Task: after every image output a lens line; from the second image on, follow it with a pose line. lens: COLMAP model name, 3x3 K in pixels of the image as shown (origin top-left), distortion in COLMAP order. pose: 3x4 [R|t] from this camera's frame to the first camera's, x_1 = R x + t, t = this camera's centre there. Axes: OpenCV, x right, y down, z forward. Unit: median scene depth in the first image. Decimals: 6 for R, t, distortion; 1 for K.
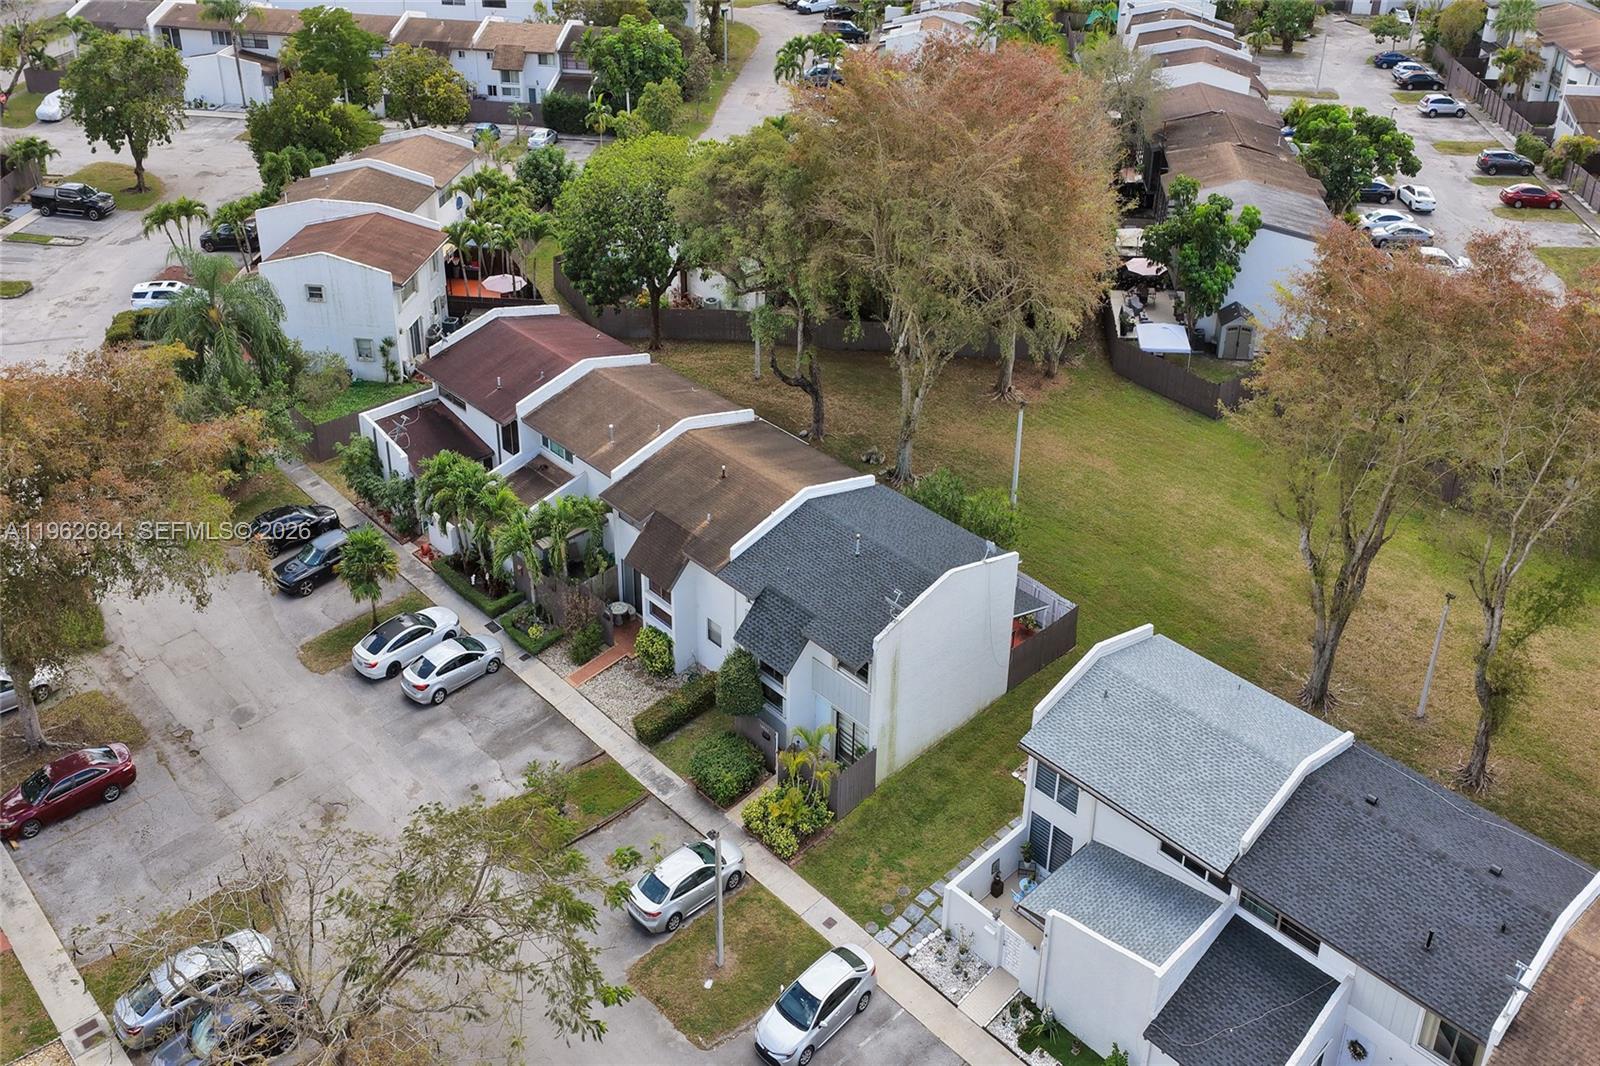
lens RADIAL K [[1297.1, 0, 801.1], [0, 1297.1, 540.3], [0, 0, 1]] dist [0.007435, 0.008127]
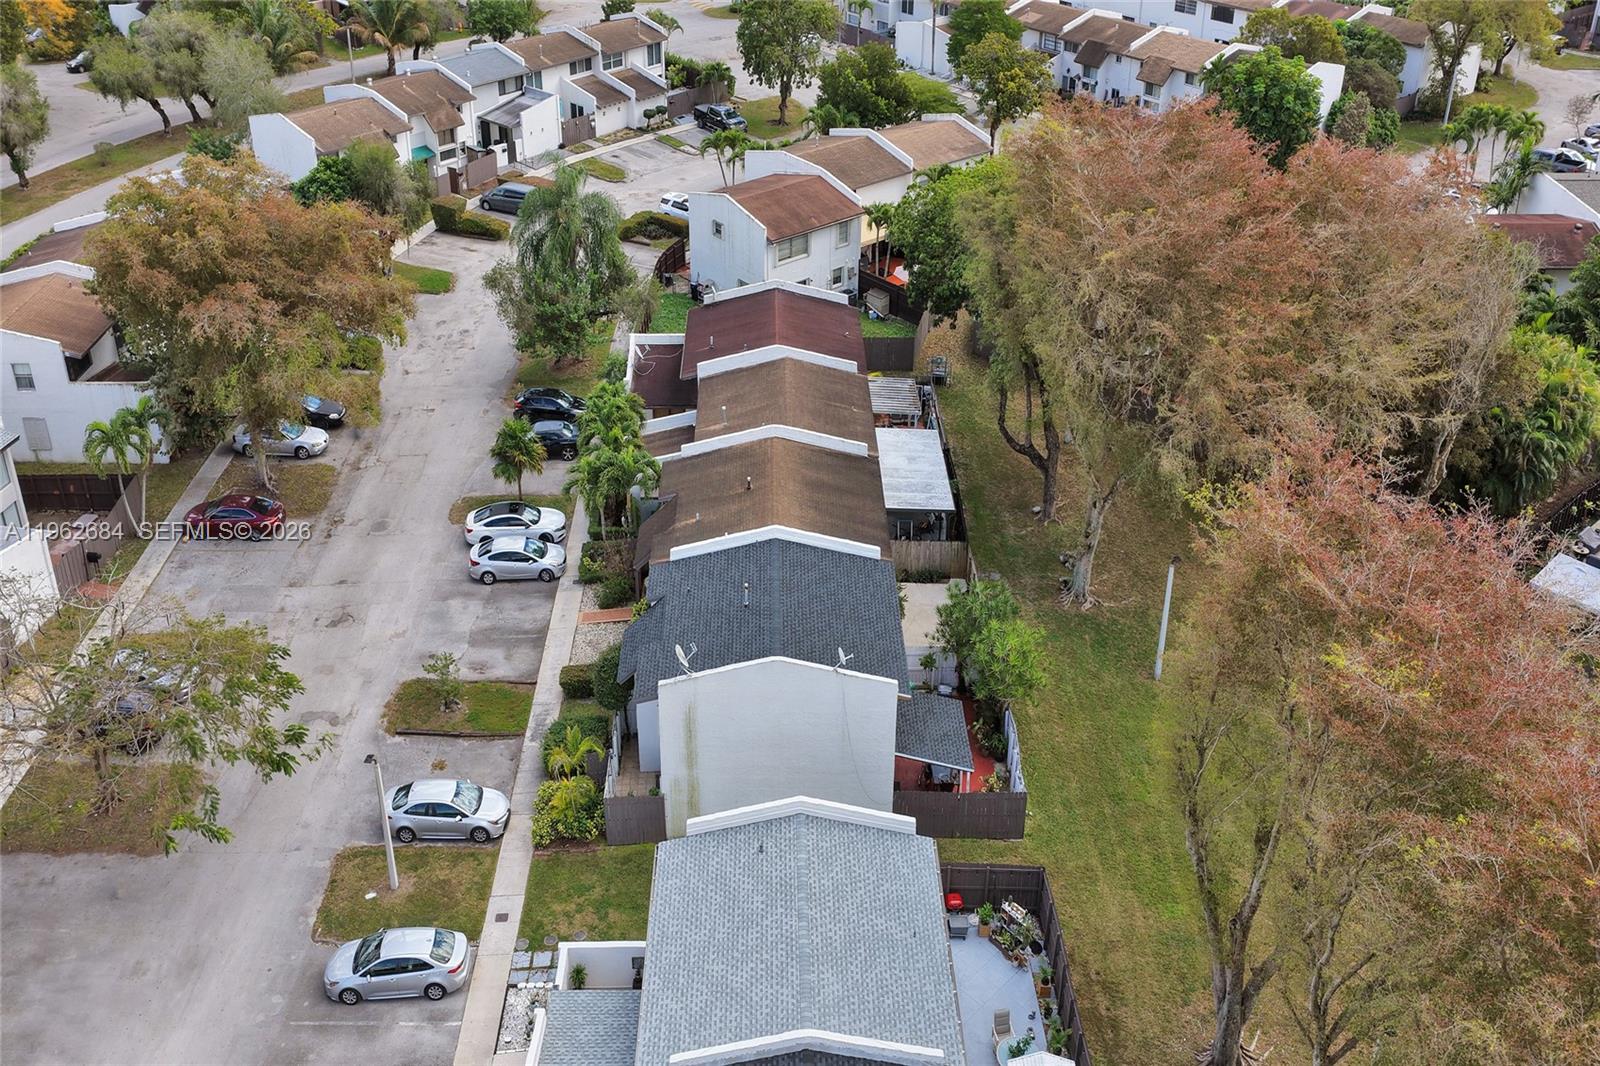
lens RADIAL K [[1297.1, 0, 803.9], [0, 1297.1, 537.7], [0, 0, 1]] dist [0.007435, 0.008127]
pose [[0.731180, 0.378488, -0.567559, 0.523106], [-0.381104, 0.916669, 0.120327, -0.144556], [0.565806, 0.128318, 0.814492, 0.232857]]
